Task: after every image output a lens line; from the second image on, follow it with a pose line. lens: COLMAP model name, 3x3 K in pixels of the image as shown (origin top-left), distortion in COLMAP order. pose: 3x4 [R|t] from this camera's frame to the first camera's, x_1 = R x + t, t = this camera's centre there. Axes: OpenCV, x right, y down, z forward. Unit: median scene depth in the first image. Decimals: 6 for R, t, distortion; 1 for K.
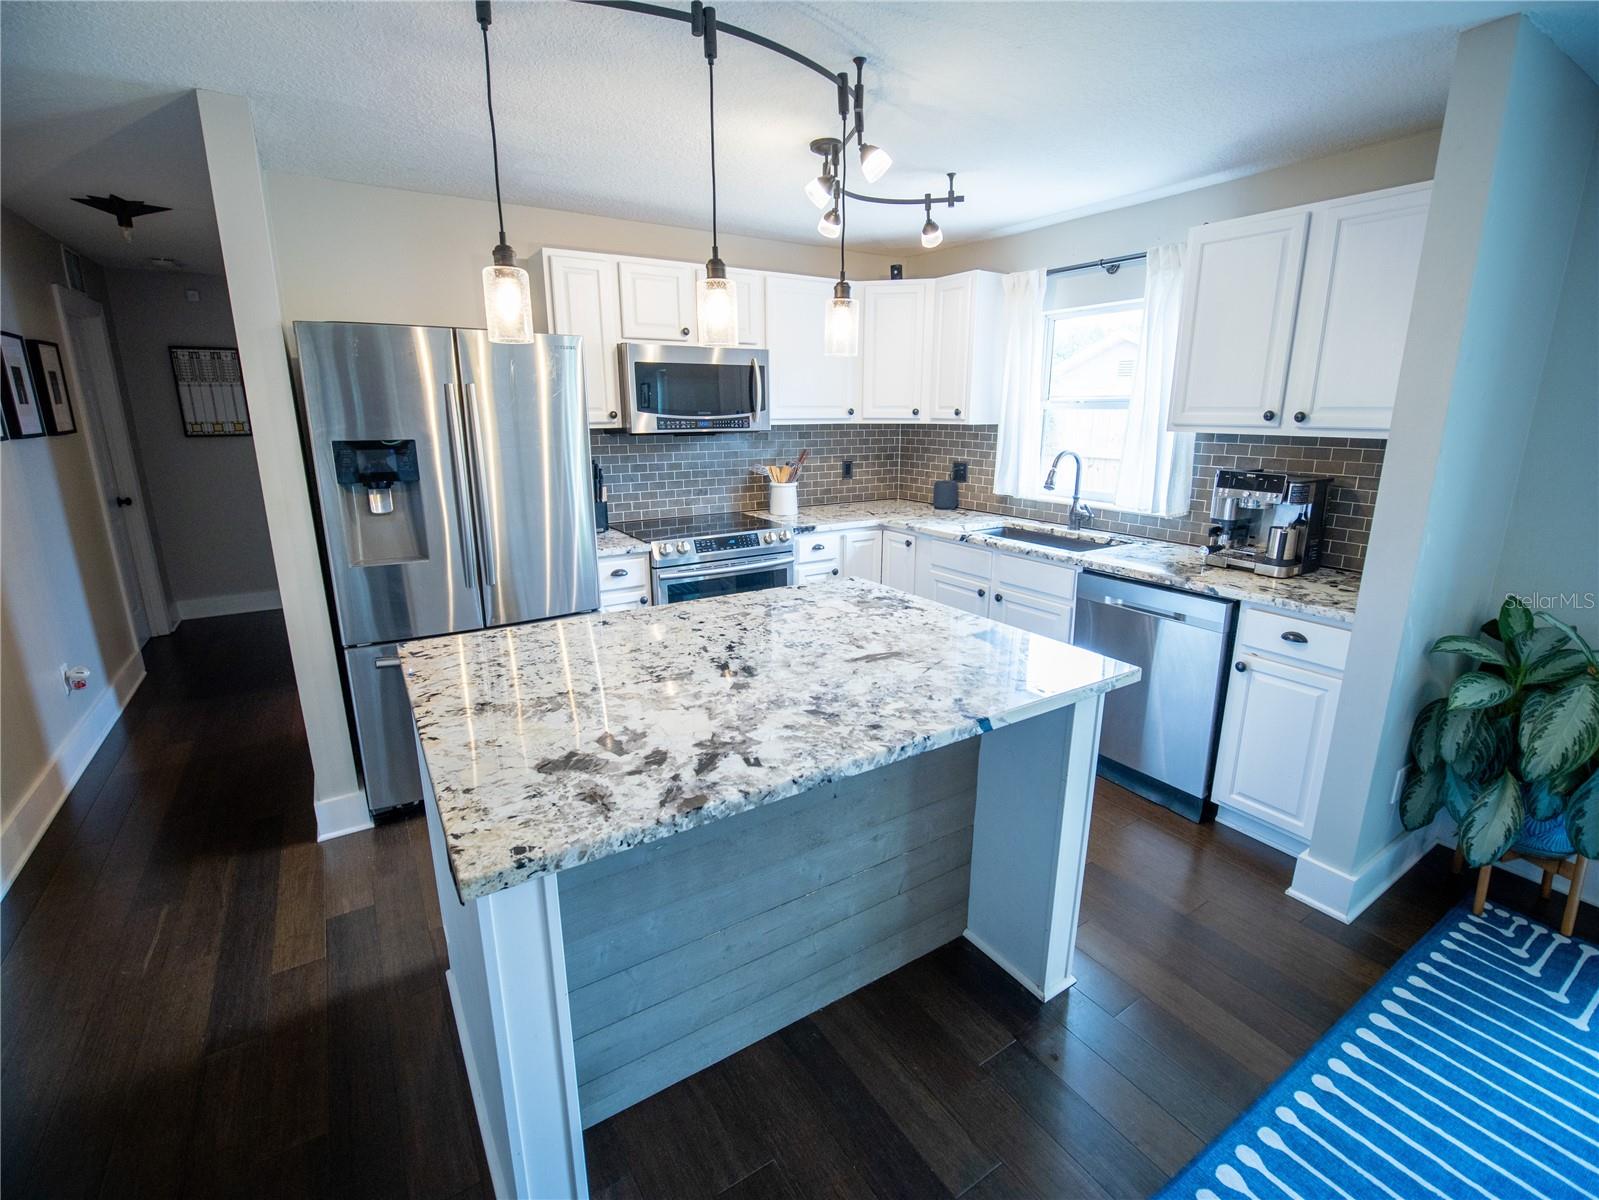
lens RADIAL K [[721.5, 0, 804.3], [0, 721.5, 592.4], [0, 0, 1]] dist [-0.016262, 0.000295]
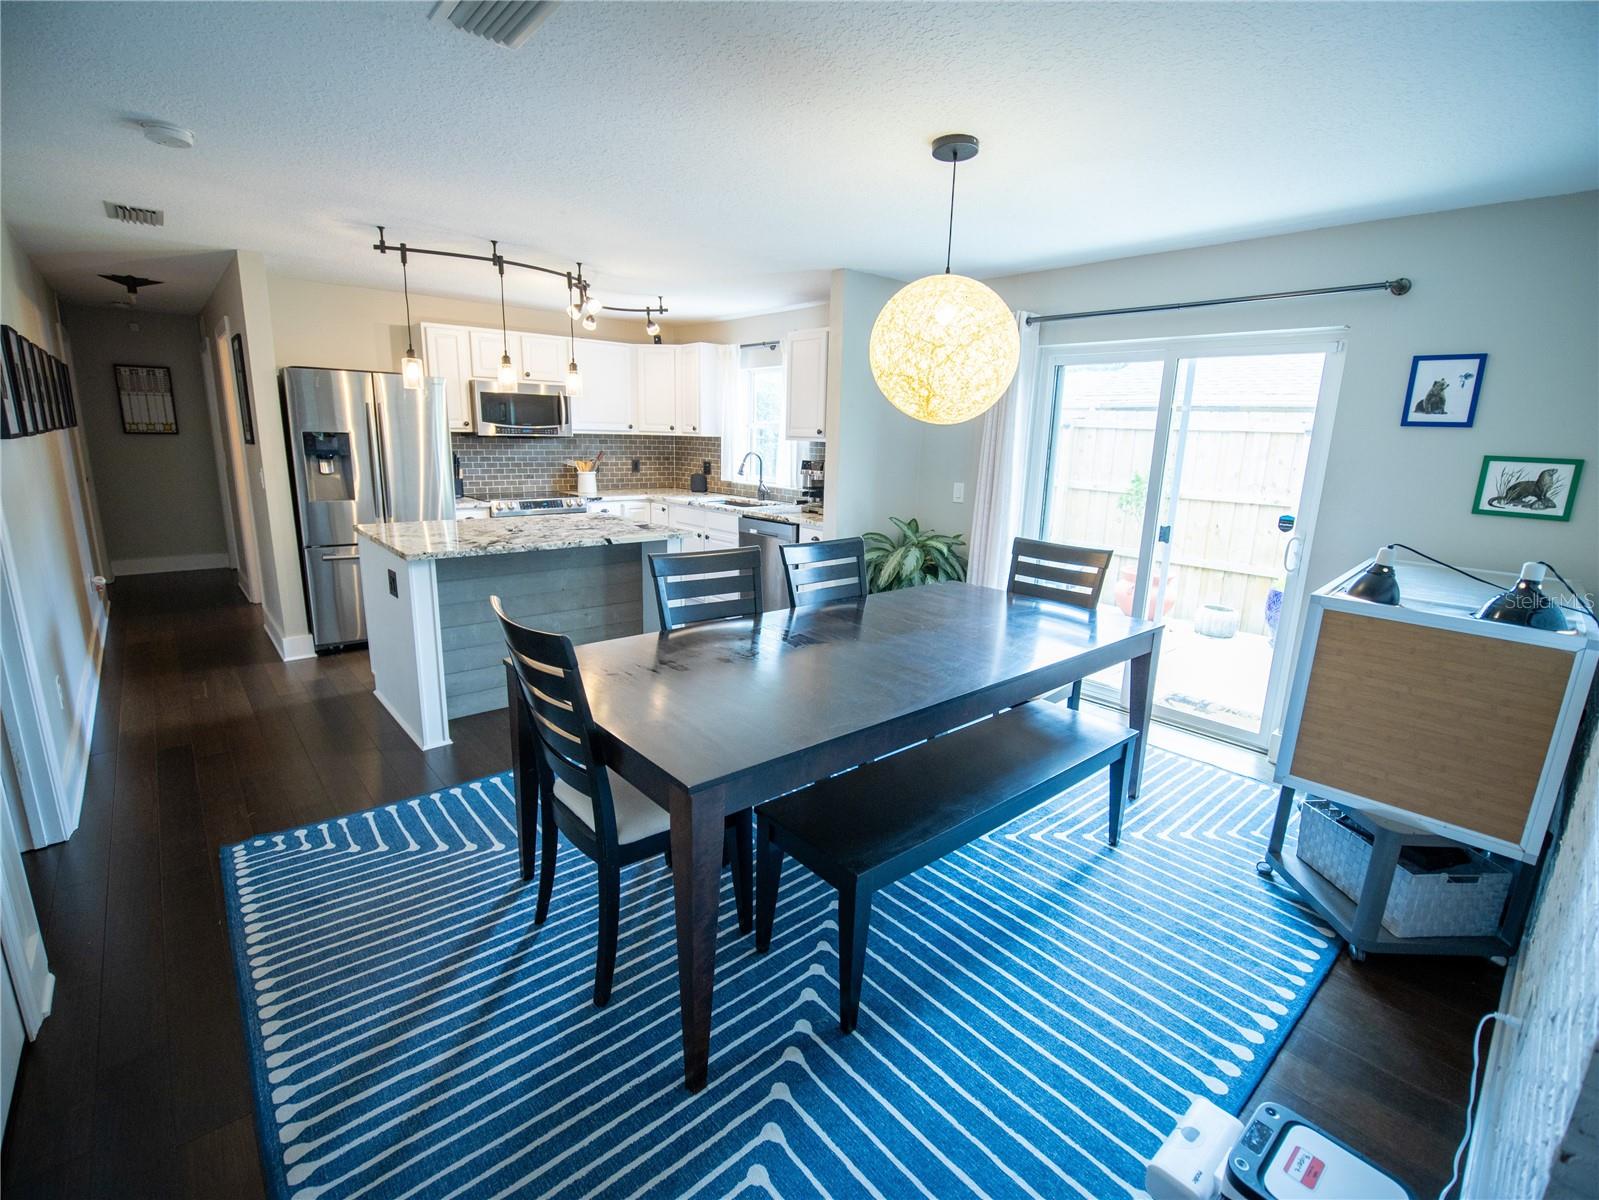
lens RADIAL K [[721.5, 0, 802.4], [0, 721.5, 595.8], [0, 0, 1]] dist [-0.016262, 0.000295]
pose [[0.987345, -0.008560, 0.158355, 0.196727], [0.012814, 0.999583, -0.025863, 0.170363], [-0.158068, 0.027565, 0.987043, -0.625286]]
